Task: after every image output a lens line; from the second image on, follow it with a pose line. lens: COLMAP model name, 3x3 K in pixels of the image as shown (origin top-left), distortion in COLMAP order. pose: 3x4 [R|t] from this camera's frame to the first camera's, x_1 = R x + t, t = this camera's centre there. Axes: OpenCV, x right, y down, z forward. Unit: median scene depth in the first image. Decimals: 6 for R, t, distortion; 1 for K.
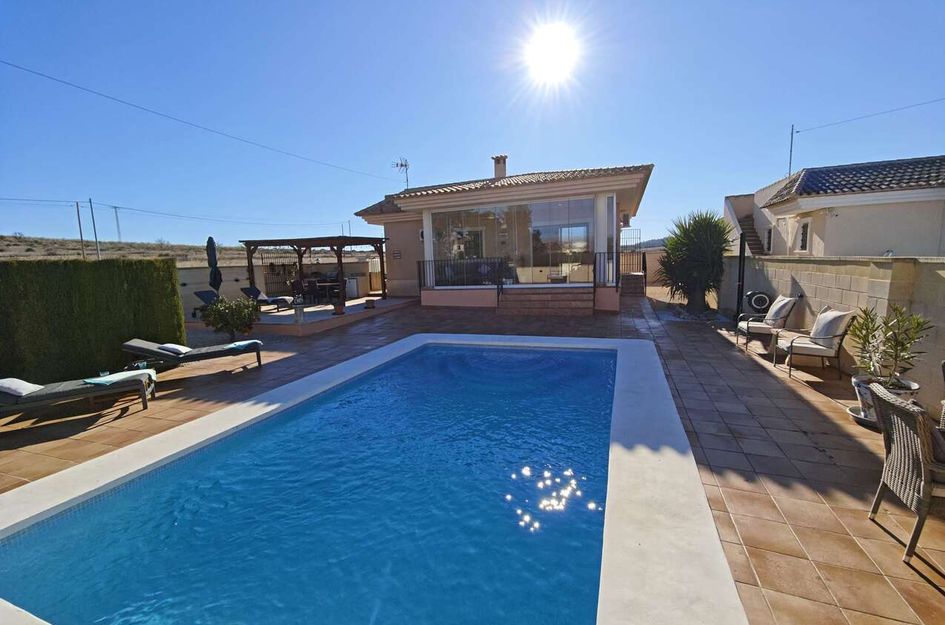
lens RADIAL K [[391.9, 0, 468.6], [0, 391.9, 315.9], [0, 0, 1]] dist [-0.001995, 0.000336]
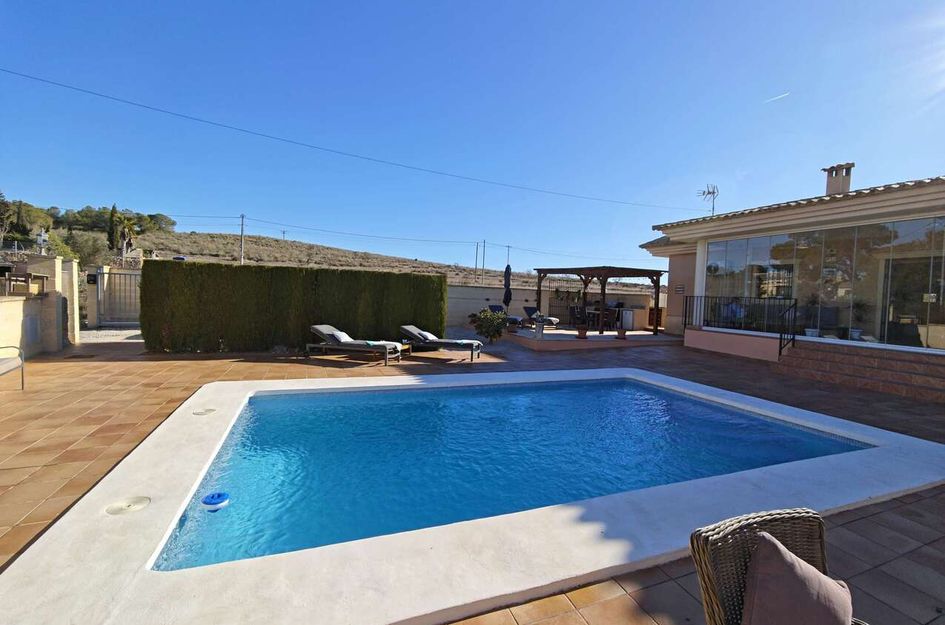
lens RADIAL K [[391.6, 0, 468.8], [0, 391.6, 305.5], [0, 0, 1]] dist [-0.007881, 0.000483]
pose [[0.681369, 0.092227, -0.726106, 0.180497], [-0.174203, 0.983957, -0.038492, 0.001162], [0.710907, 0.152717, 0.686504, 0.047323]]
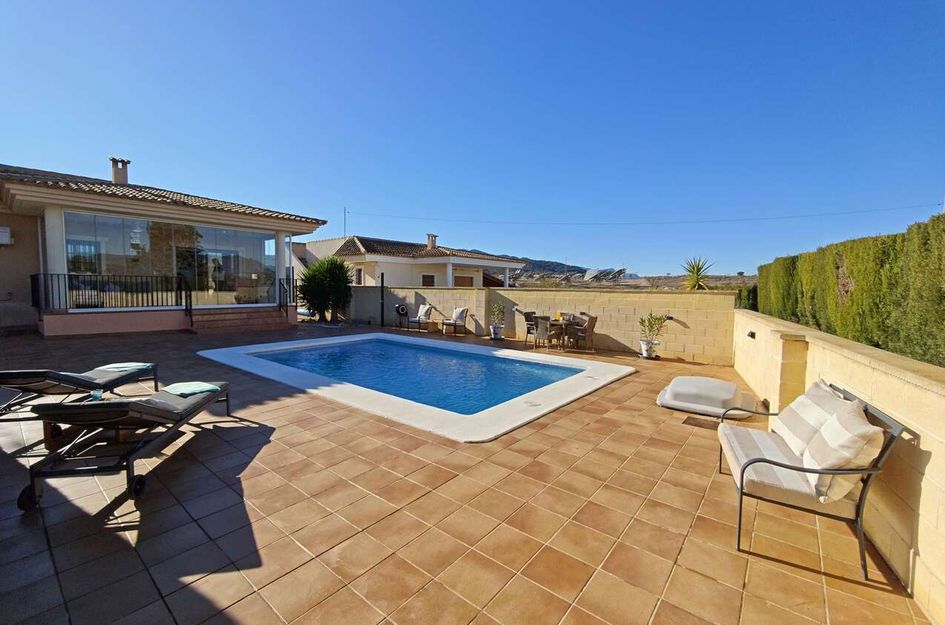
lens RADIAL K [[391.6, 0, 468.8], [0, 391.6, 305.5], [0, 0, 1]] dist [-0.007881, 0.000483]
pose [[0.326019, -0.002232, 0.945361, -0.535207], [0.109199, 0.993392, -0.035313, 0.026204], [-0.939035, 0.114745, 0.324109, 0.051374]]
